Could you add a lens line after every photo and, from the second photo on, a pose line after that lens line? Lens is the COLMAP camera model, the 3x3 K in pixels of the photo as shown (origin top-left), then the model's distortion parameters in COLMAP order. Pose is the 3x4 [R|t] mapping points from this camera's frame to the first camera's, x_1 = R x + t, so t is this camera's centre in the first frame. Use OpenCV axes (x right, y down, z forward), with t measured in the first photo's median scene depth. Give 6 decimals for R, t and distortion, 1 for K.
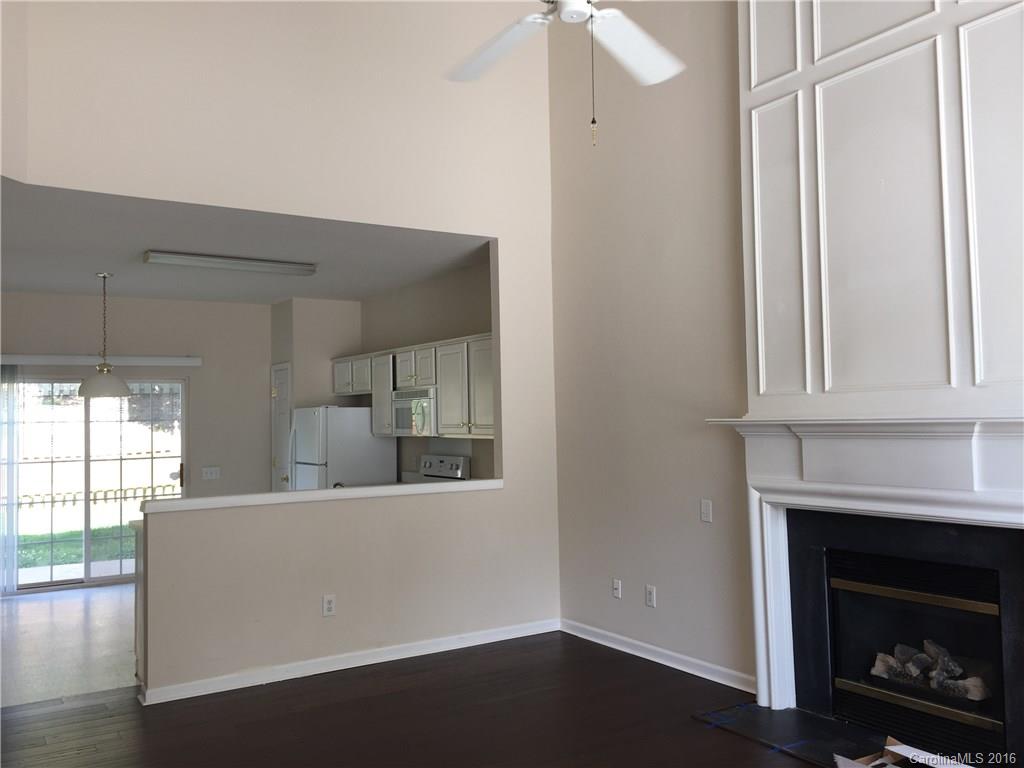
lens RADIAL K [[873.2, 0, 509.5], [0, 873.2, 383.8], [0, 0, 1]] dist [0.086935, -0.113132]
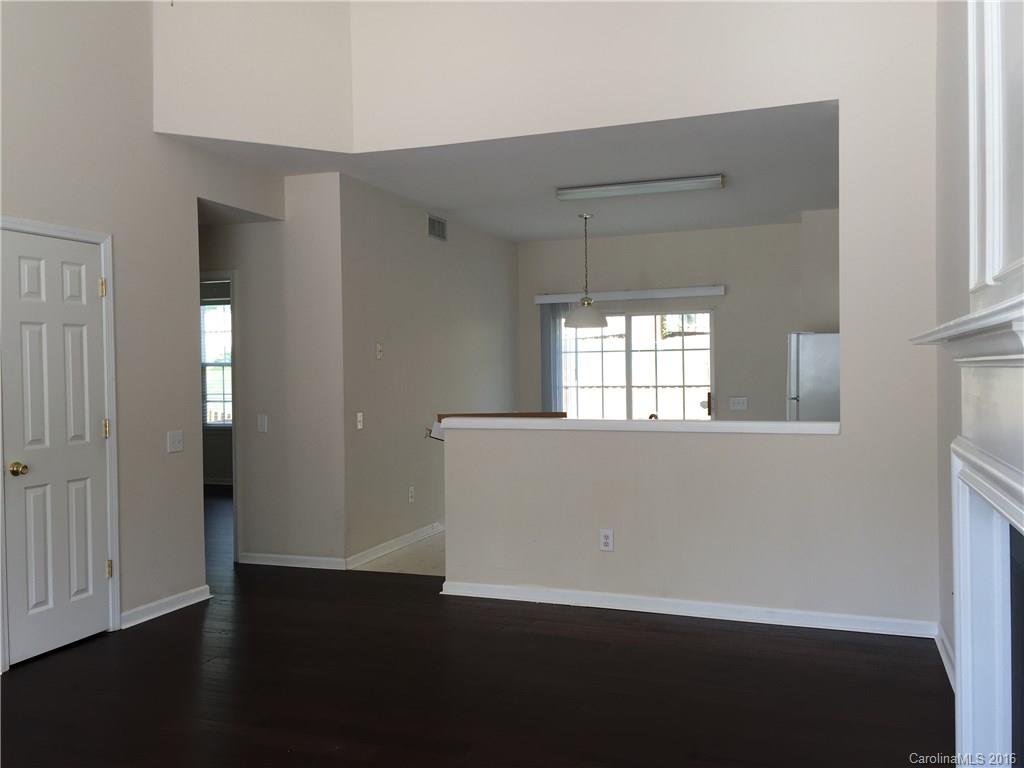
lens RADIAL K [[873.2, 0, 504.6], [0, 873.2, 378.9], [0, 0, 1]] dist [0.086935, -0.113132]
pose [[0.604904, 0.021676, -0.796003, 0.348508], [0.032804, 0.998103, 0.052107, 0.018094], [0.795623, -0.057632, 0.603045, 0.256310]]
